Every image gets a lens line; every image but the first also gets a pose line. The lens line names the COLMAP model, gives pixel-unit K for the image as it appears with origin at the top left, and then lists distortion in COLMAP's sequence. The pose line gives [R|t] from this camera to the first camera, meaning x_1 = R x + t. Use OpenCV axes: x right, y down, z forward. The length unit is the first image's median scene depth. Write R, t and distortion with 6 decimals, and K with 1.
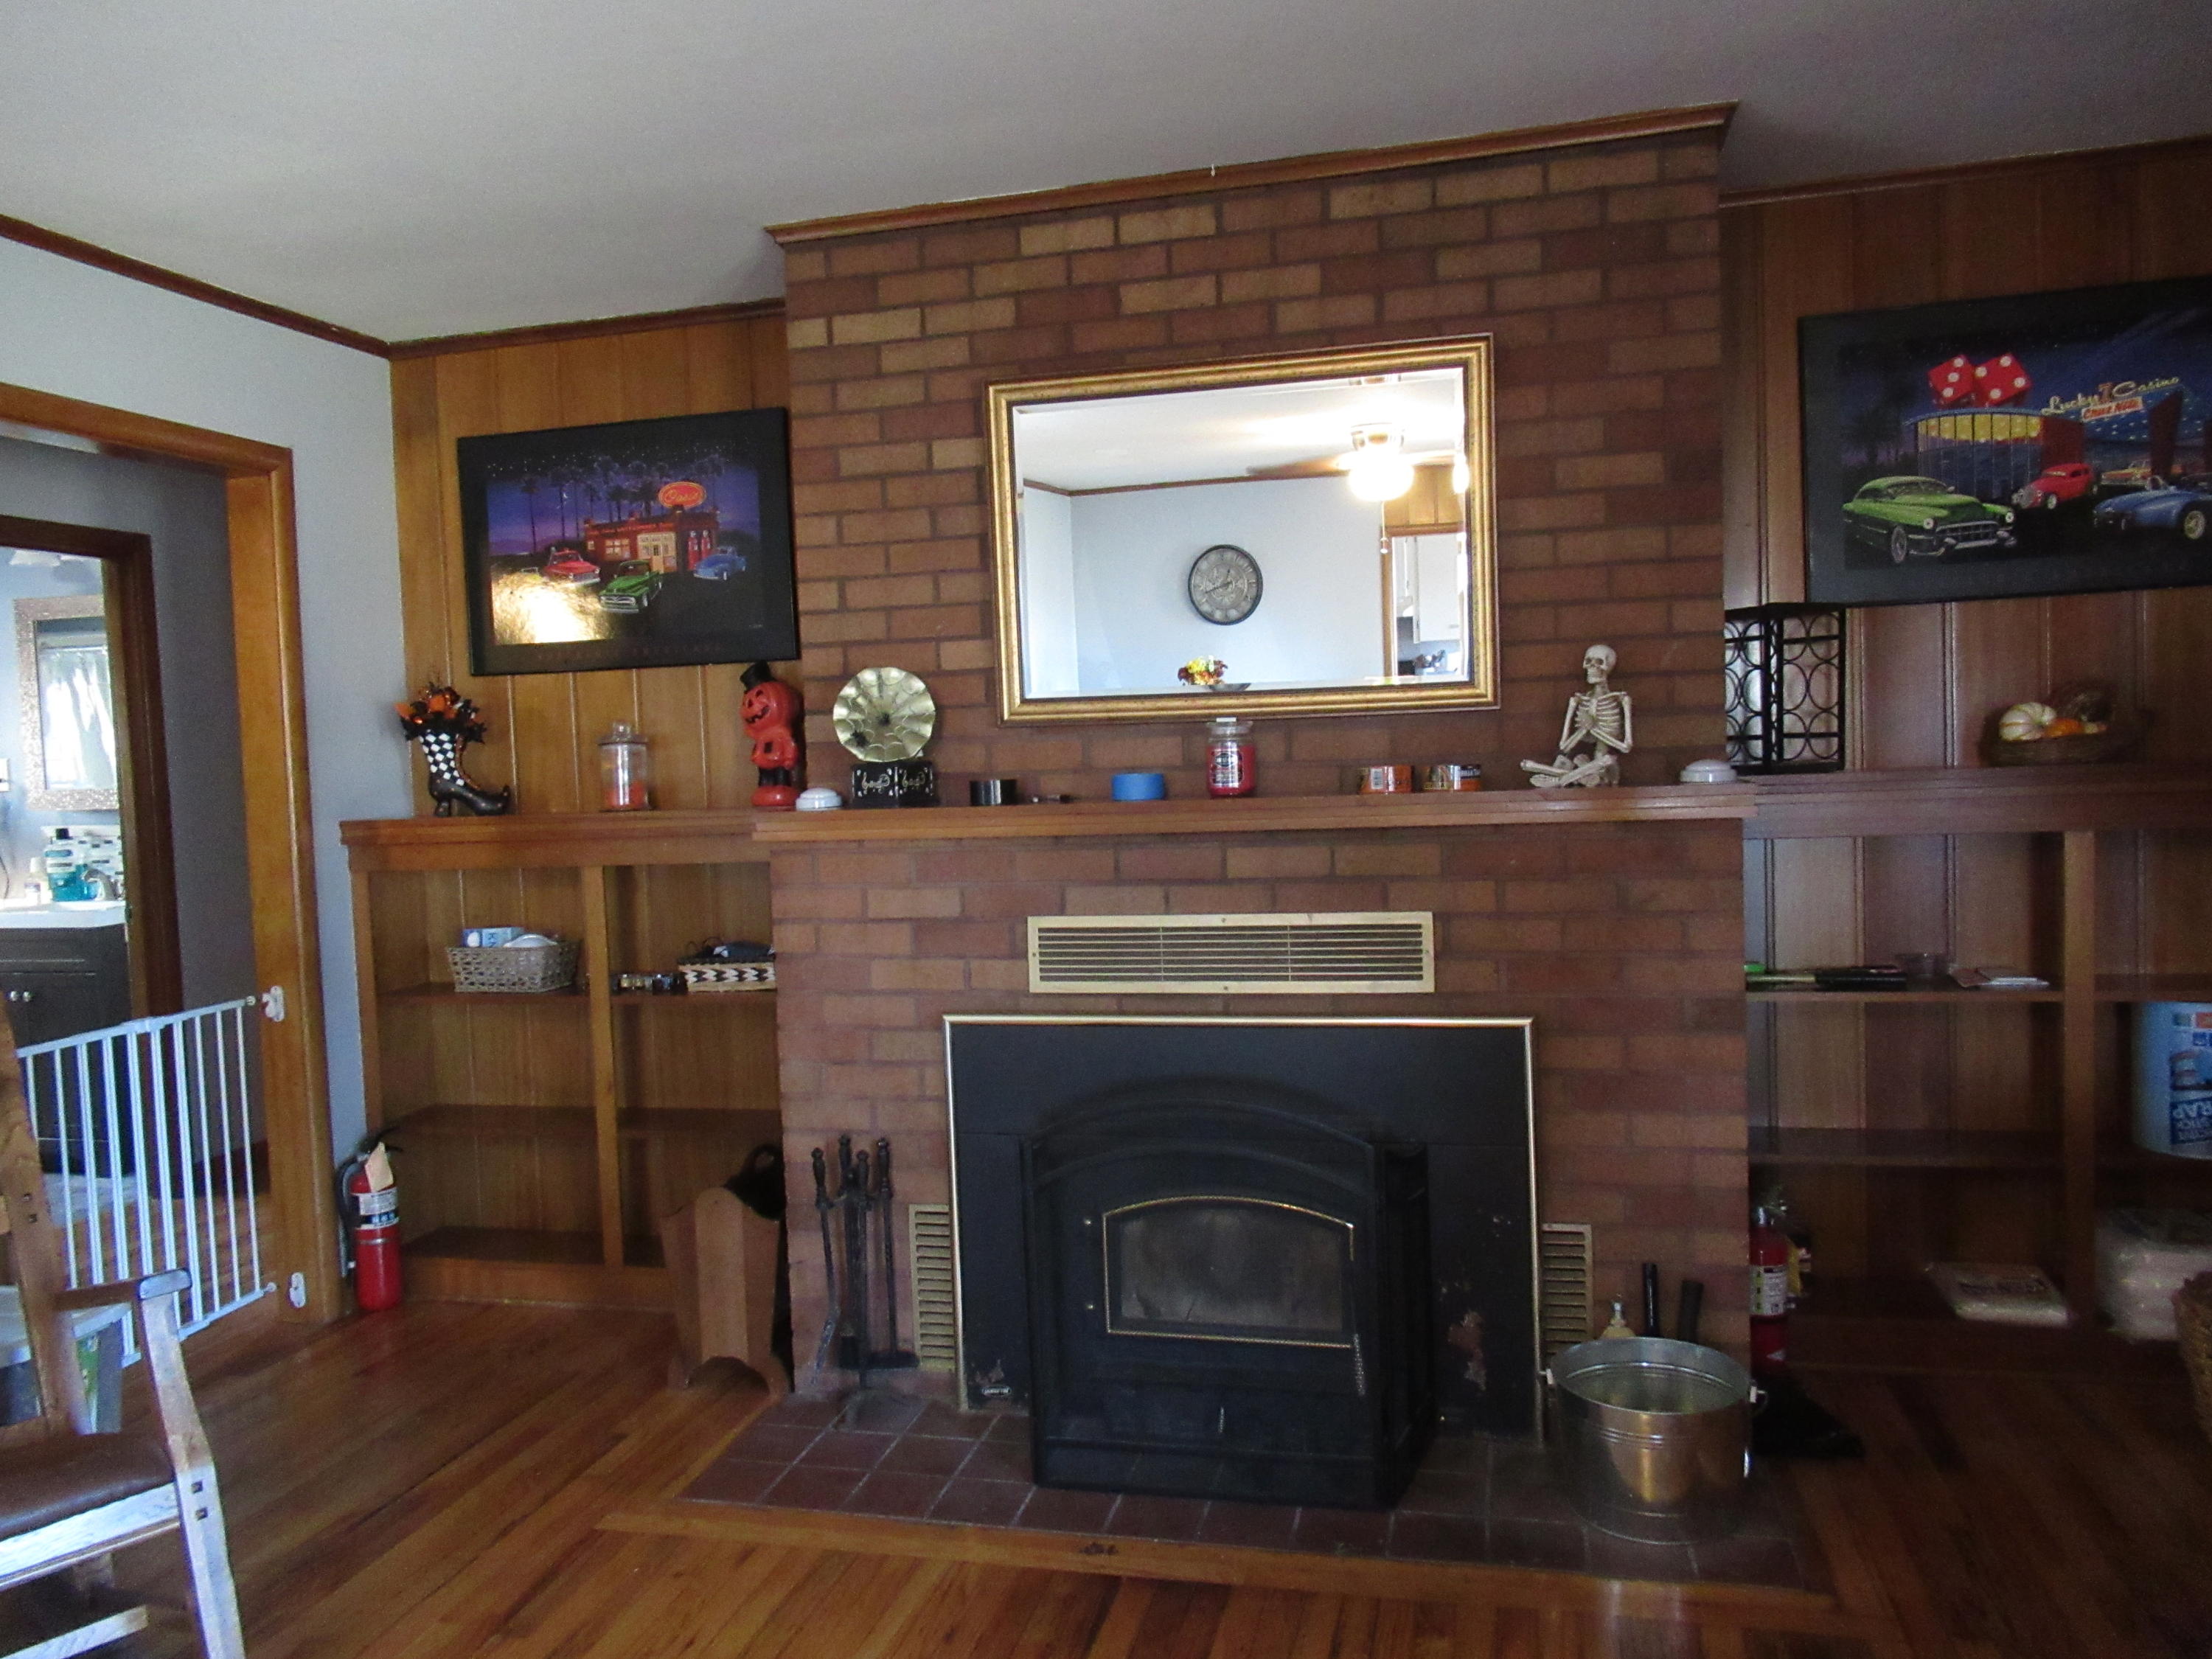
lens RADIAL K [[1561.2, 0, 1102.8], [0, 1561.2, 821.5], [0, 0, 1]] dist [-0.005417, -0.001612]
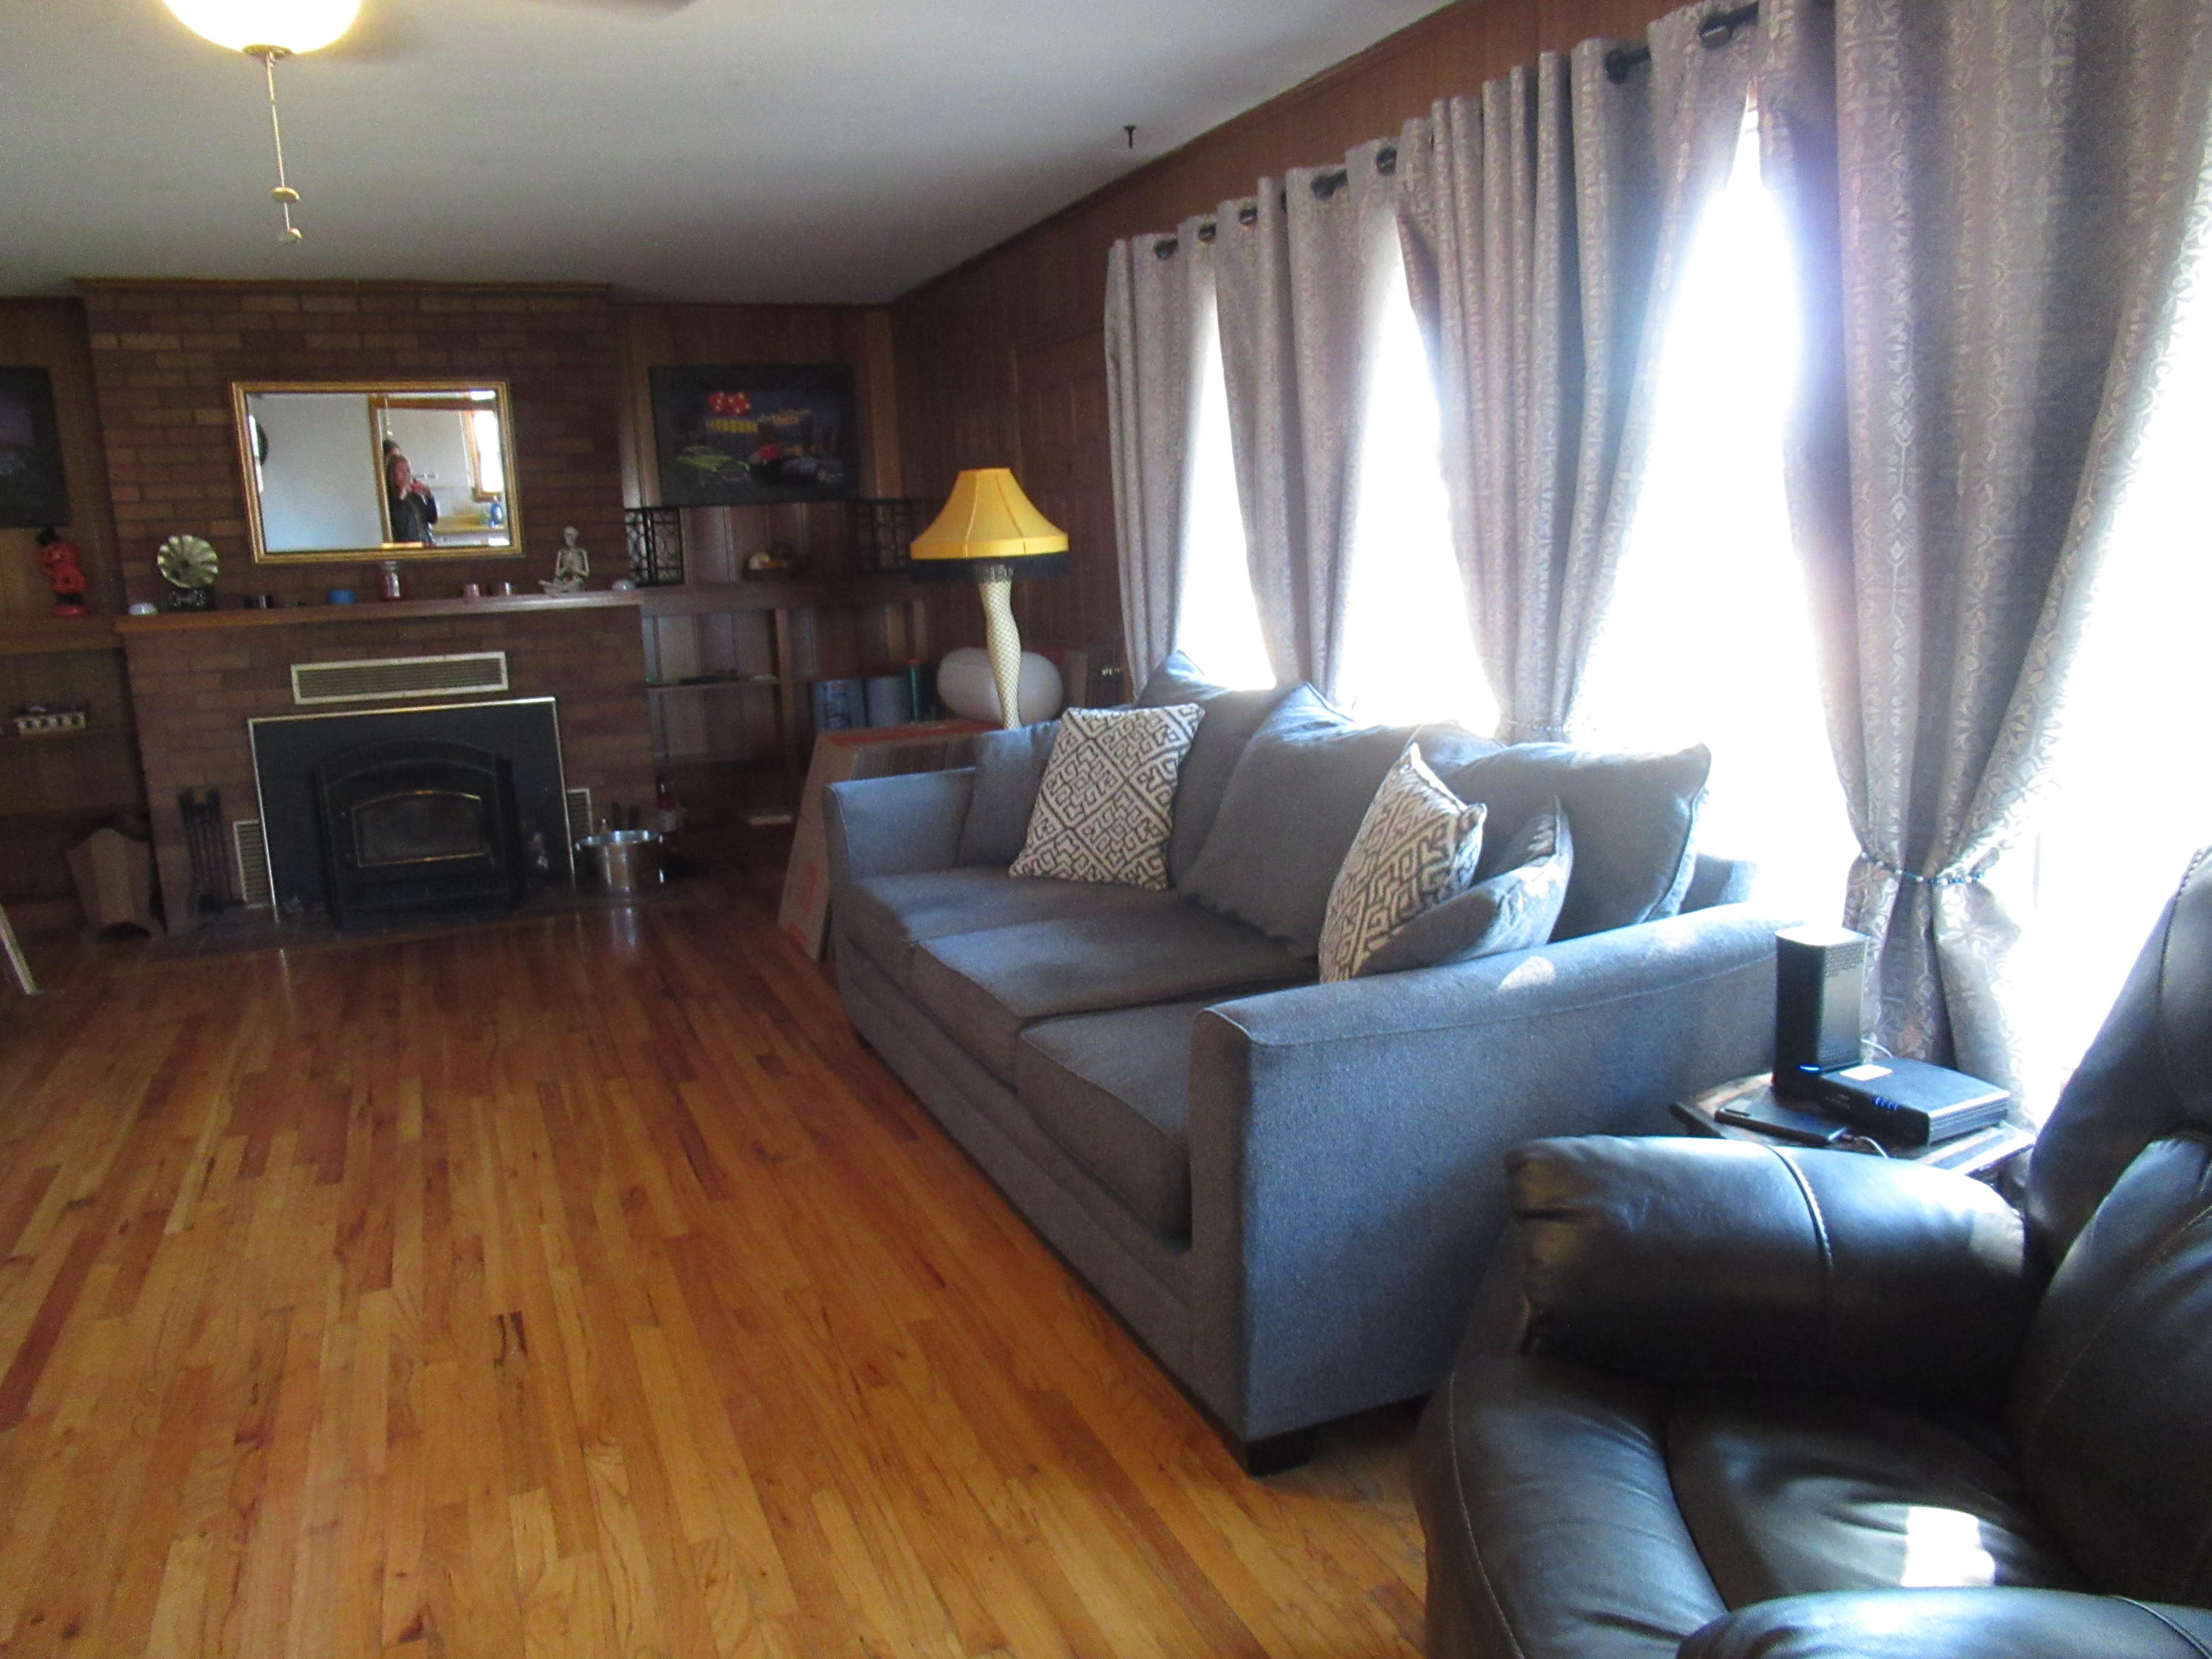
lens RADIAL K [[1561.2, 0, 1102.8], [0, 1561.2, 821.5], [0, 0, 1]] dist [-0.005417, -0.001612]
pose [[0.788202, -0.106171, 0.606190, -0.434683], [0.041521, 0.991936, 0.119745, 0.061249], [-0.614015, -0.069214, 0.786254, -1.132361]]
